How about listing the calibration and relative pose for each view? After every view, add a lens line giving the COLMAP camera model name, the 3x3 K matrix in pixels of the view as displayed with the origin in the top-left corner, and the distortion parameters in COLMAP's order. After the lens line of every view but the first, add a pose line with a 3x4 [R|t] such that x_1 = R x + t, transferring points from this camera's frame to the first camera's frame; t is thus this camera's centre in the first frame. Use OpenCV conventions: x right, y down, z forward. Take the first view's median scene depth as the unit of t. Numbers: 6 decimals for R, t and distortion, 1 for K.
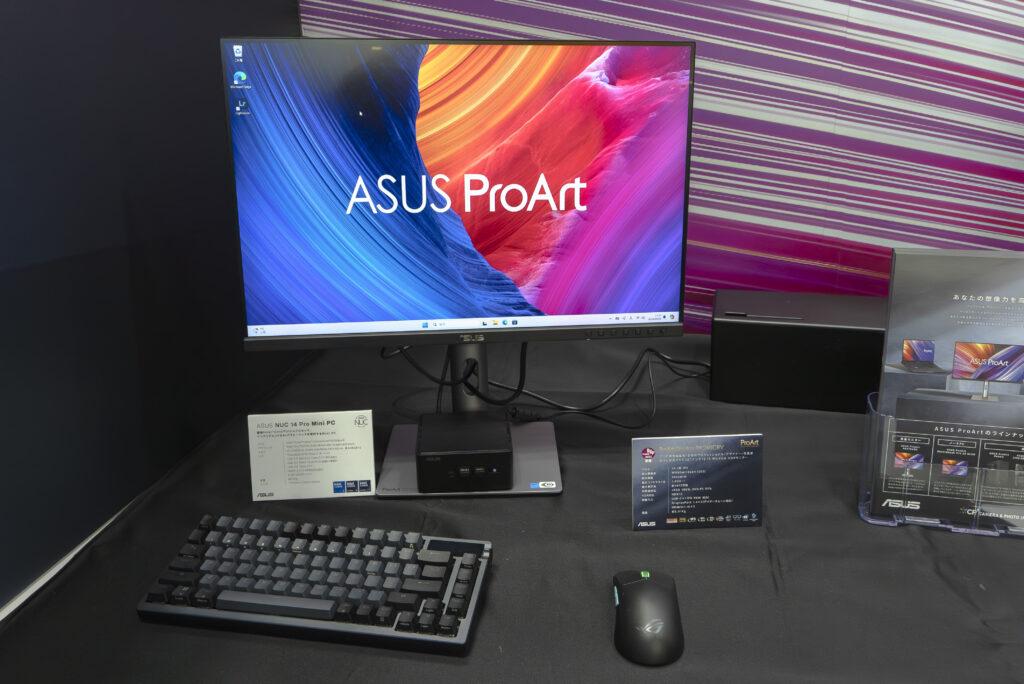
lens RADIAL K [[826.4, 0, 510.6], [0, 826.4, 333.0], [0, 0, 1]] dist [-0.024528, 0.011143]
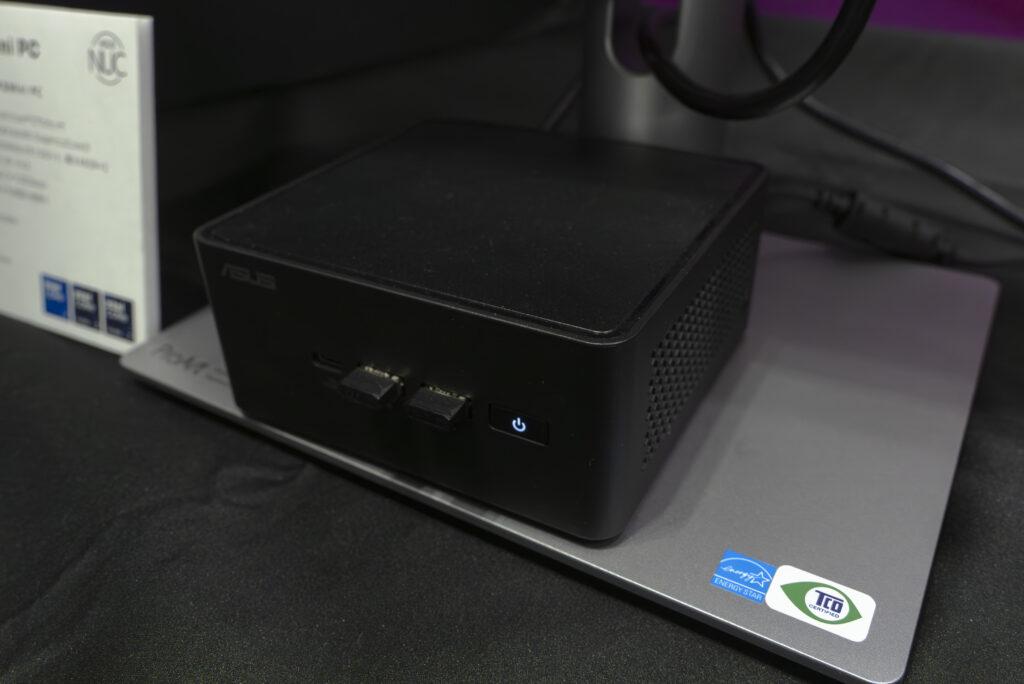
lens RADIAL K [[826.4, 0, 513.0], [0, 826.4, 338.1], [0, 0, 1]] dist [-0.024528, 0.011143]
pose [[0.843410, 0.276693, -0.460543, 0.054451], [-0.177857, 0.952649, 0.246632, 0.104180], [0.506977, -0.126101, 0.852686, 0.841441]]
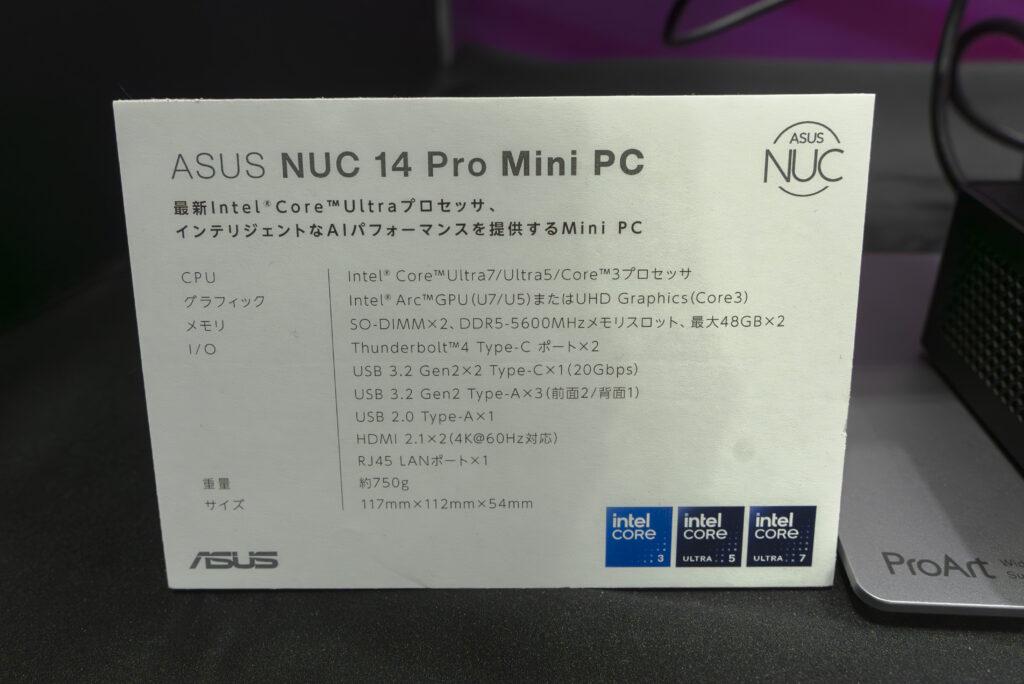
lens RADIAL K [[826.4, 0, 508.3], [0, 826.4, 337.5], [0, 0, 1]] dist [-0.024528, 0.011143]
pose [[0.995273, 0.042267, -0.087432, -0.222392], [-0.028703, 0.988124, 0.150951, 0.118253], [0.092774, -0.147728, 0.984667, 0.829325]]
